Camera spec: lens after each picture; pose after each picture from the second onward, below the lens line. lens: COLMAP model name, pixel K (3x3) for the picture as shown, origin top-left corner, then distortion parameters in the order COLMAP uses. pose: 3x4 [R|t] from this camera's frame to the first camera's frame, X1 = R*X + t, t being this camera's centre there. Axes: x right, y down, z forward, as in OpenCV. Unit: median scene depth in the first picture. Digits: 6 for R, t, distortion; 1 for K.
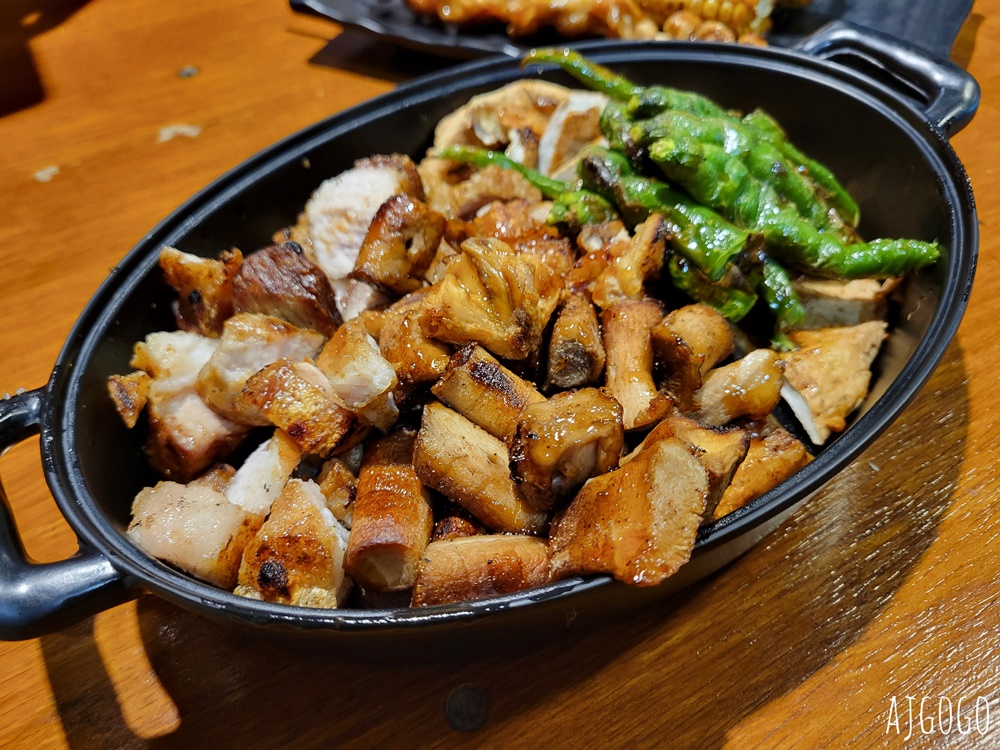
lens RADIAL K [[802.0, 0, 498.9], [0, 802.0, 376.4], [0, 0, 1]] dist [-0.010304, -0.002236]
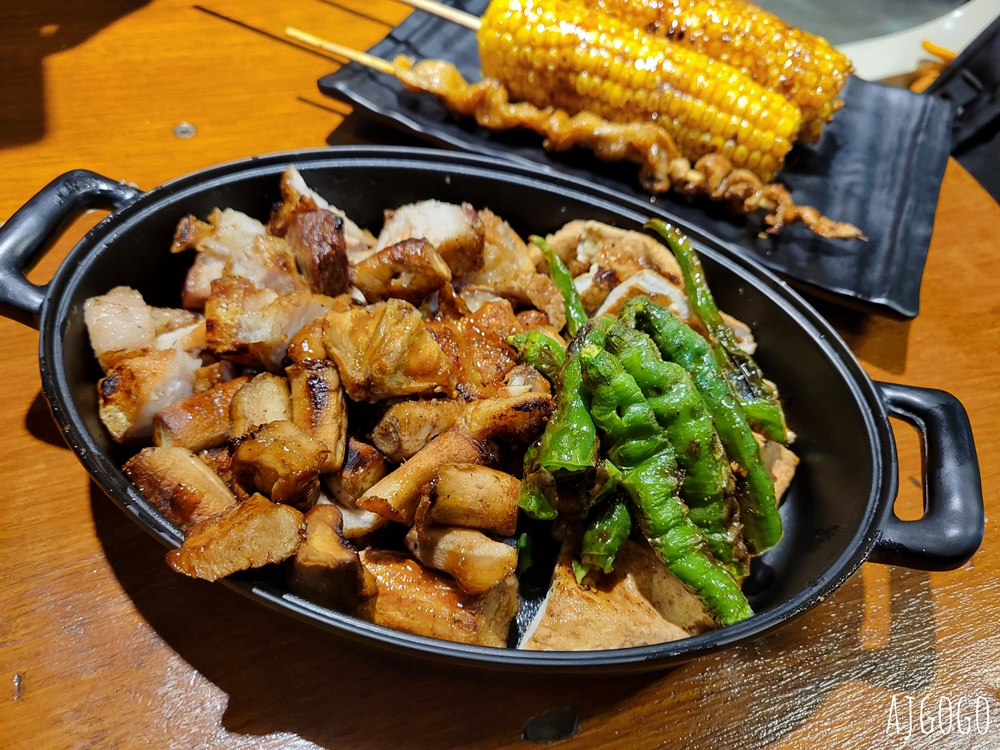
lens RADIAL K [[802.0, 0, 507.4], [0, 802.0, 375.9], [0, 0, 1]] dist [-0.010304, -0.002236]
pose [[0.650290, 0.655513, -0.383960, 0.584817], [-0.654241, 0.740123, 0.155521, -0.367554], [0.386124, 0.150069, 0.910158, -0.011393]]
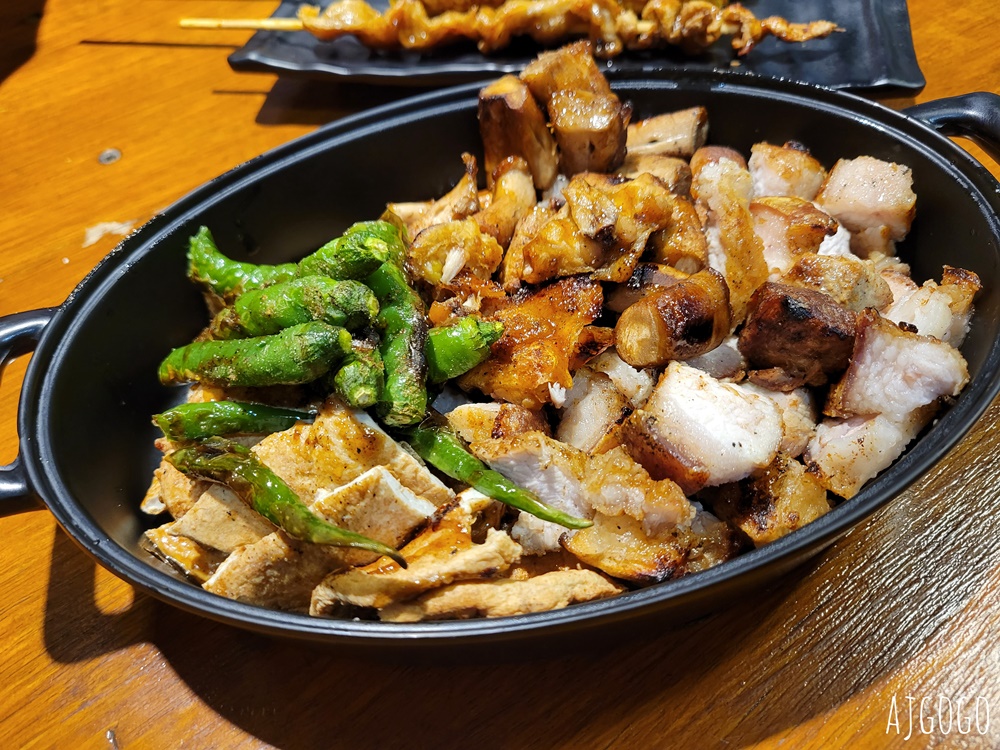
lens RADIAL K [[802.0, 0, 495.5], [0, 802.0, 375.6], [0, 0, 1]] dist [-0.010304, -0.002236]
pose [[0.816891, 0.426903, -0.387869, 0.577182], [-0.395771, 0.904040, 0.161487, -0.192848], [0.419588, 0.021590, 0.907458, 0.087145]]
